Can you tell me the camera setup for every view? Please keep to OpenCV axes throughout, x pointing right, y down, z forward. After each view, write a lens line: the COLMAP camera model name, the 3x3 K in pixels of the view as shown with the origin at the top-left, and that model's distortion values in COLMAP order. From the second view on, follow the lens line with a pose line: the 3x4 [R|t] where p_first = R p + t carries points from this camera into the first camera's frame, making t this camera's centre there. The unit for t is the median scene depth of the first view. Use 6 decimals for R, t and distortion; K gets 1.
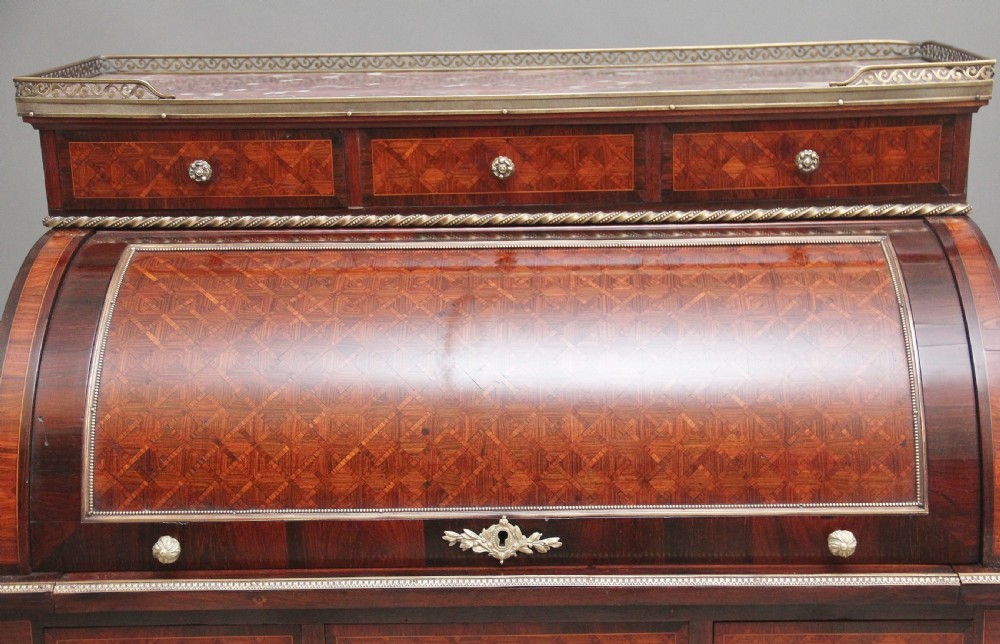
lens RADIAL K [[1475.6, 0, 521.5], [0, 1475.6, 326.1], [0, 0, 1]] dist [0.122651, 0.000000]
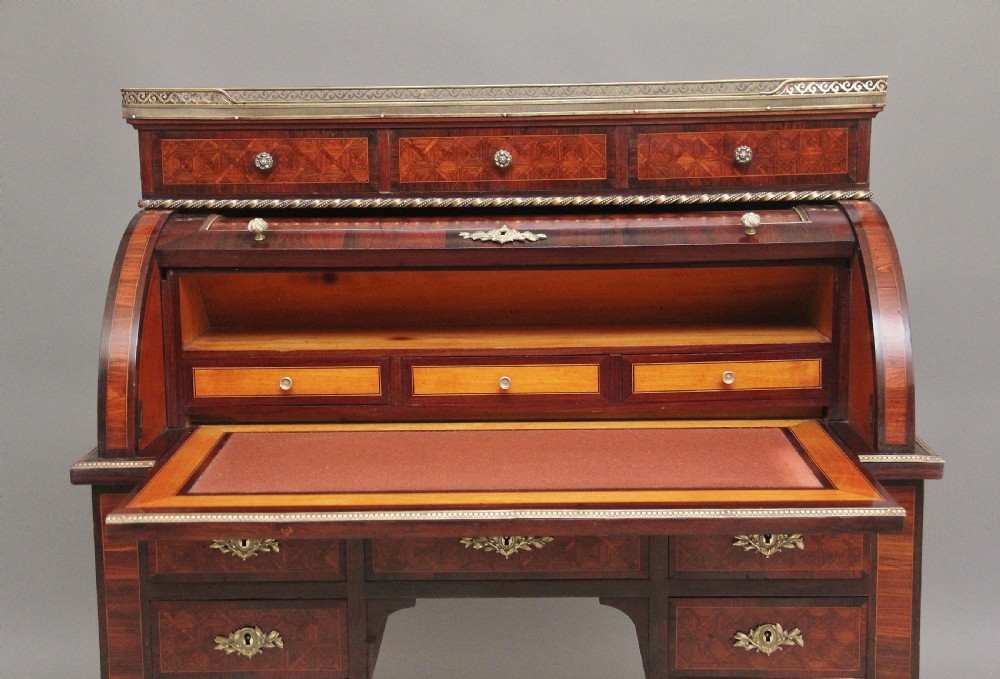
lens RADIAL K [[1485.8, 0, 497.3], [0, 1485.8, 344.3], [0, 0, 1]] dist [0.086351, 0.000000]
pose [[0.999985, 0.005550, 0.000080, -0.016542], [-0.005523, 0.996238, -0.086479, 0.160004], [-0.000559, 0.086477, 0.996254, -0.252140]]
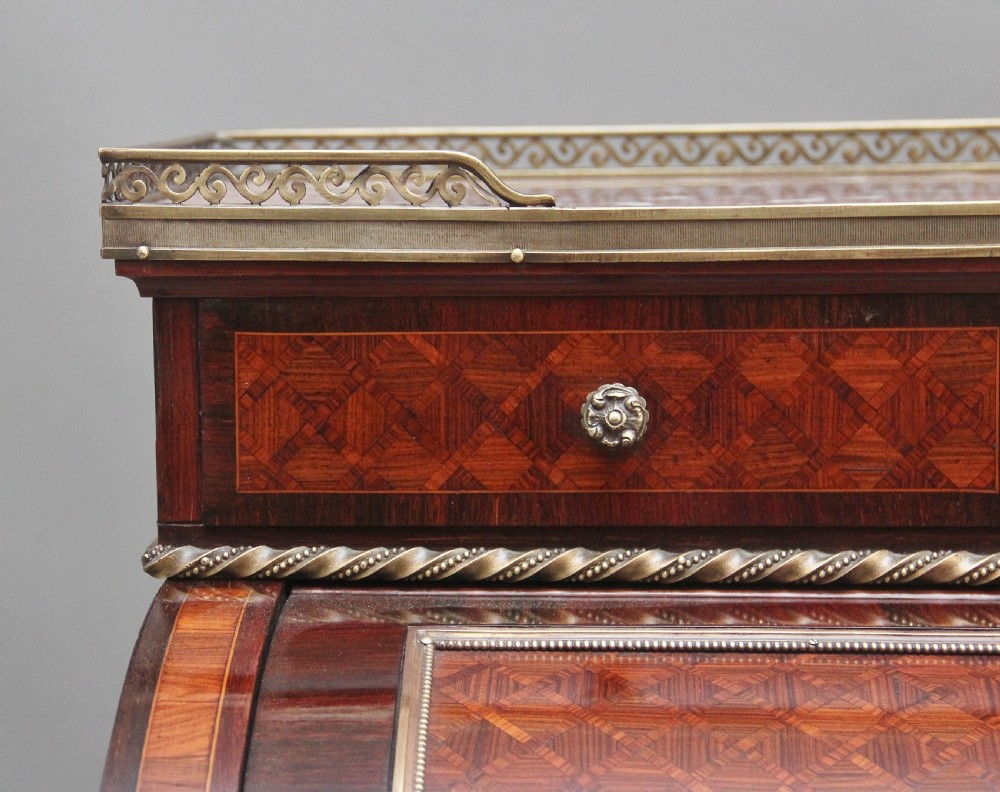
lens RADIAL K [[2830.8, 0, 446.8], [0, 2830.8, 358.4], [0, 0, 1]] dist [0.281112, 0.000000]
pose [[0.999403, 0.010432, -0.032945, -0.234063], [-0.015445, 0.987671, -0.155777, -0.015051], [0.030914, 0.156193, 0.987243, 0.353401]]
